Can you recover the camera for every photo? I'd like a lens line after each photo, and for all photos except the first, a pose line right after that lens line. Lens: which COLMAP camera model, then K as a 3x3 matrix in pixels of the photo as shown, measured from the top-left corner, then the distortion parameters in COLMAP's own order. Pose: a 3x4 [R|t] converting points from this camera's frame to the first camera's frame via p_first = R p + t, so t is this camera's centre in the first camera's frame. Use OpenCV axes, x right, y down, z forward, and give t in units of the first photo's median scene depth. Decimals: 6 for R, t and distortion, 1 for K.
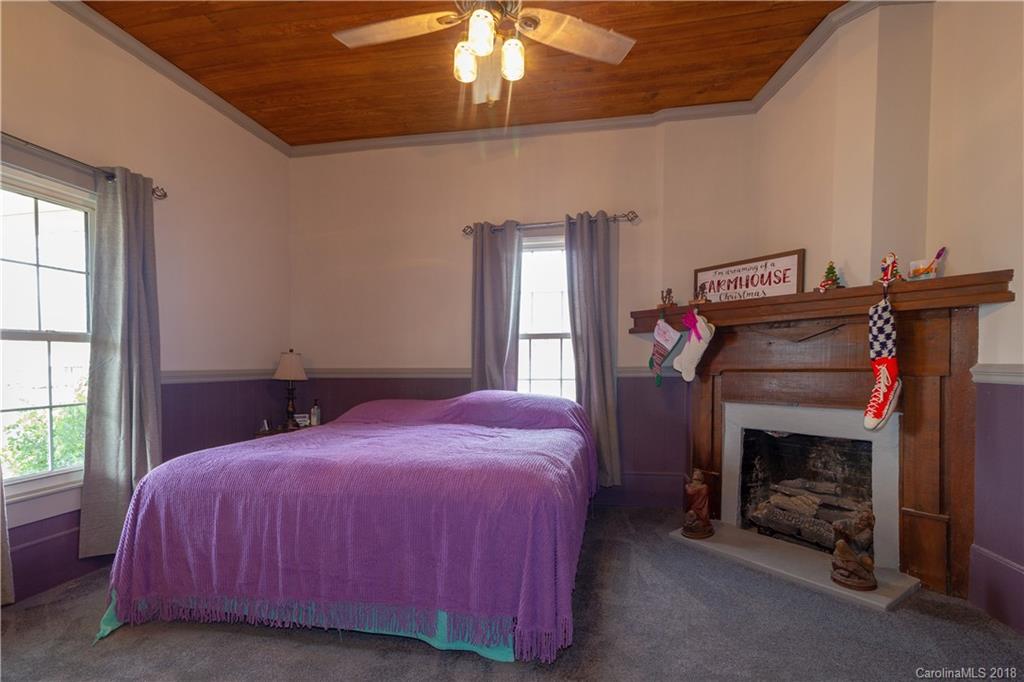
lens RADIAL K [[489.6, 0, 513.4], [0, 489.6, 378.9], [0, 0, 1]] dist [-0.000989, -0.000045]
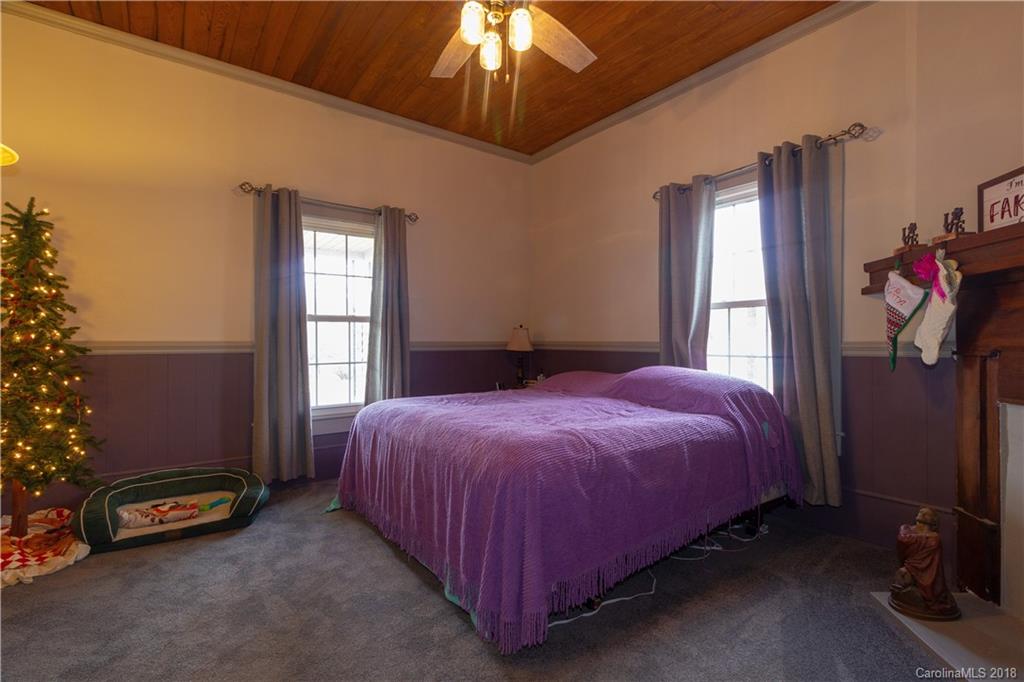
lens RADIAL K [[469.9, 0, 512.0], [0, 469.9, 341.0], [0, 0, 1]] dist [0.001534, 0.000945]
pose [[0.728806, 0.006520, -0.684689, 0.357632], [-0.025983, 0.999498, -0.018138, -0.000754], [0.684227, 0.031009, 0.728609, 0.172594]]
